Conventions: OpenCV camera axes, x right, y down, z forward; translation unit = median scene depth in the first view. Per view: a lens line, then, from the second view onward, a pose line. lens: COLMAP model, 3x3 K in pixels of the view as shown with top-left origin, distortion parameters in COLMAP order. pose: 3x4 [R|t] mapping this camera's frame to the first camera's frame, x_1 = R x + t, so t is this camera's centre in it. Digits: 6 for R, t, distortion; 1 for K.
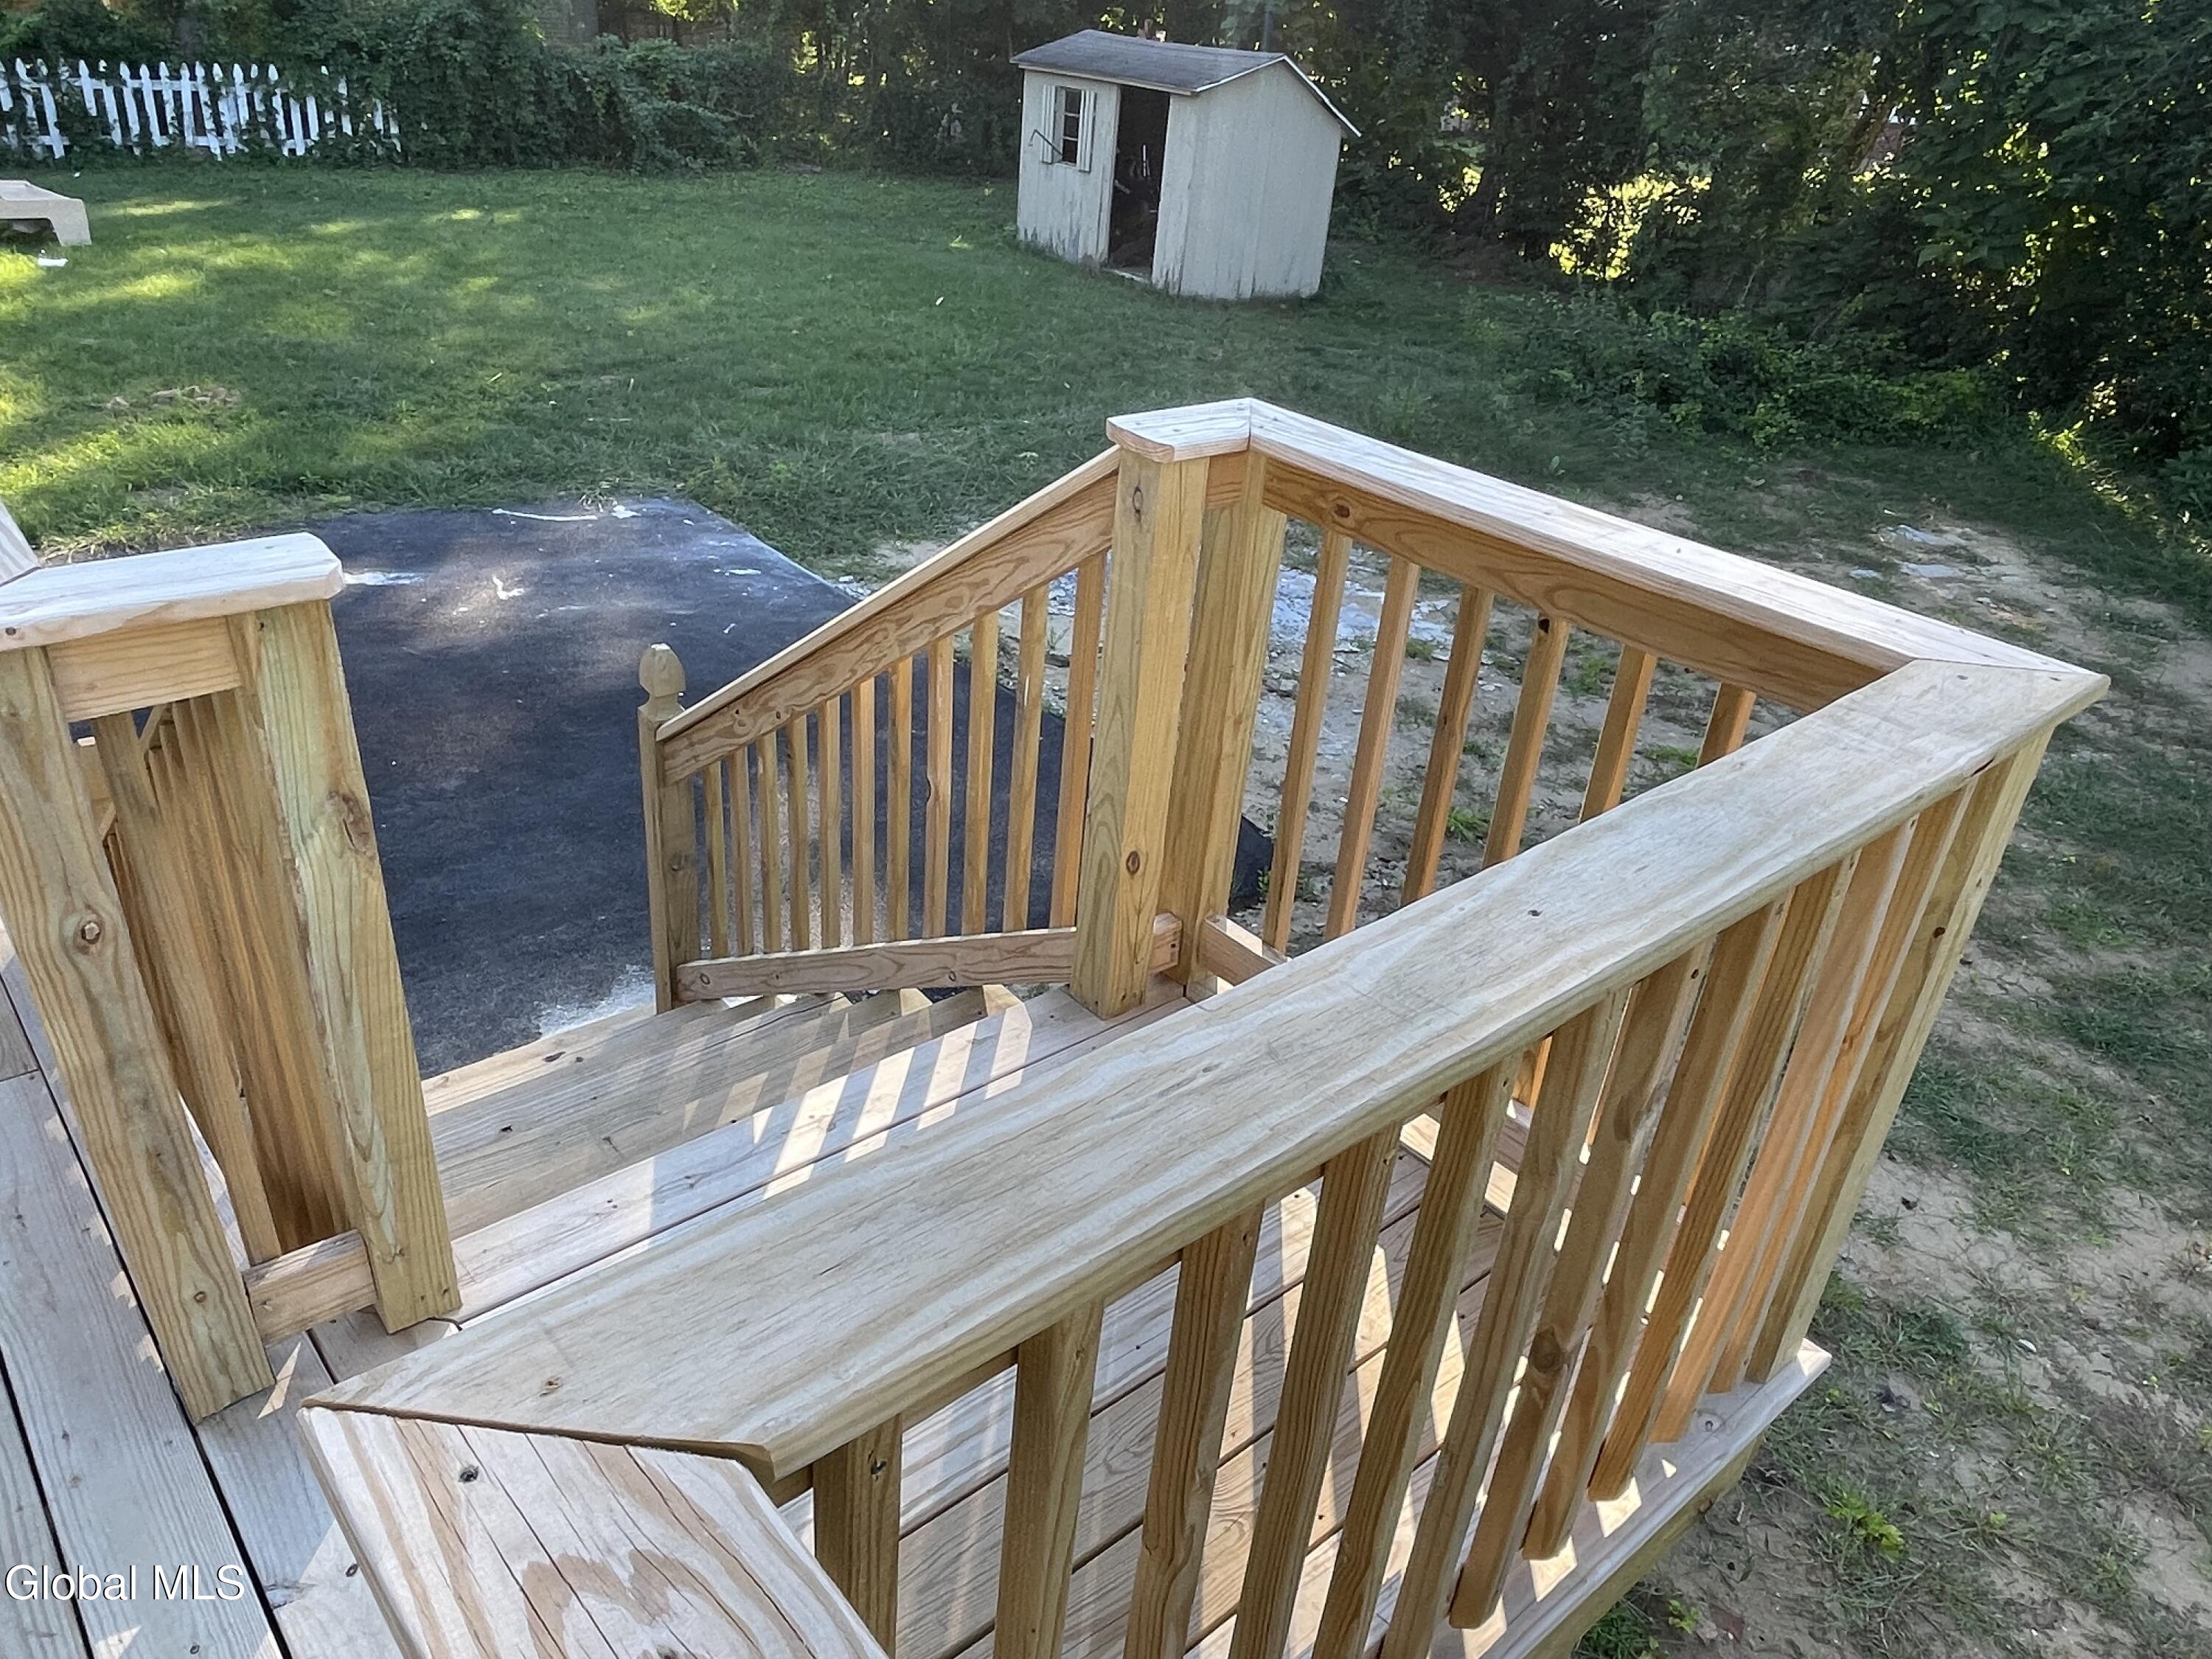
lens RADIAL K [[1573.3, 0, 1113.6], [0, 1573.3, 833.5], [0, 0, 1]] dist [-0.008066, -0.004901]
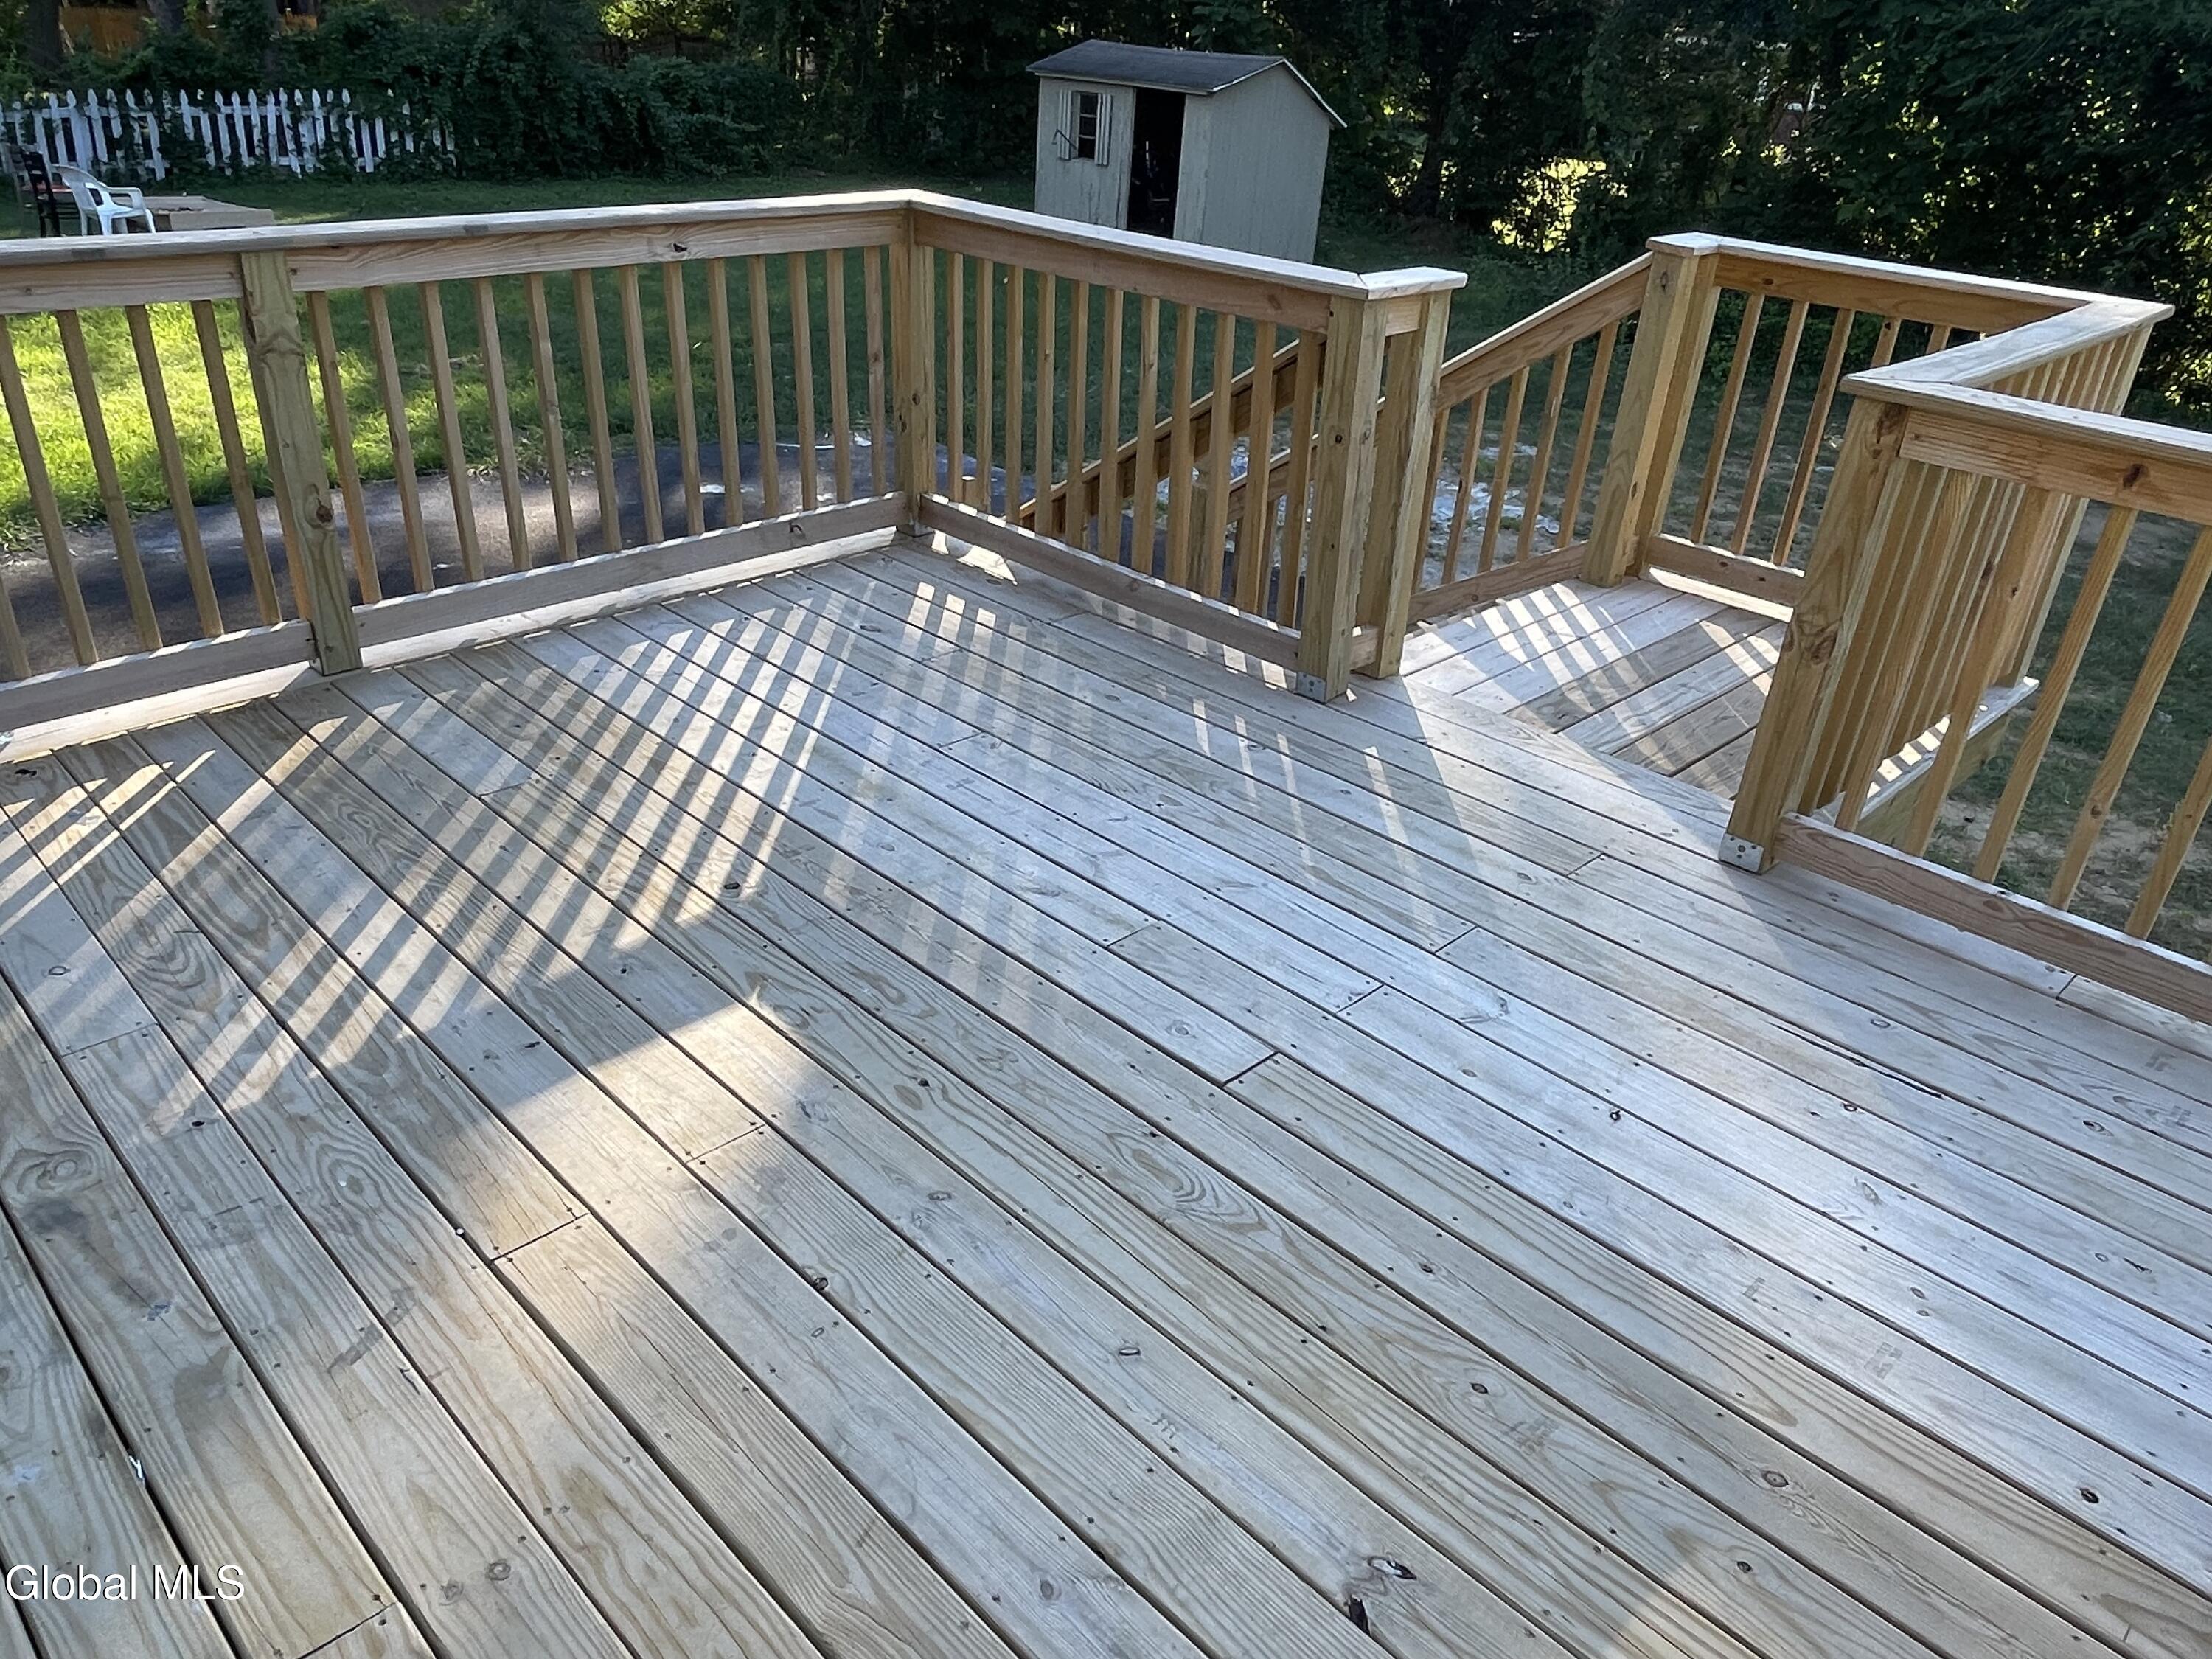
lens RADIAL K [[1573.3, 0, 1093.9], [0, 1573.3, 830.2], [0, 0, 1]] dist [-0.008066, -0.004901]
pose [[0.997162, -0.051839, 0.054601, -0.106739], [0.052143, 0.998631, -0.004149, 0.056476], [-0.054311, 0.006985, 0.998500, -0.115907]]
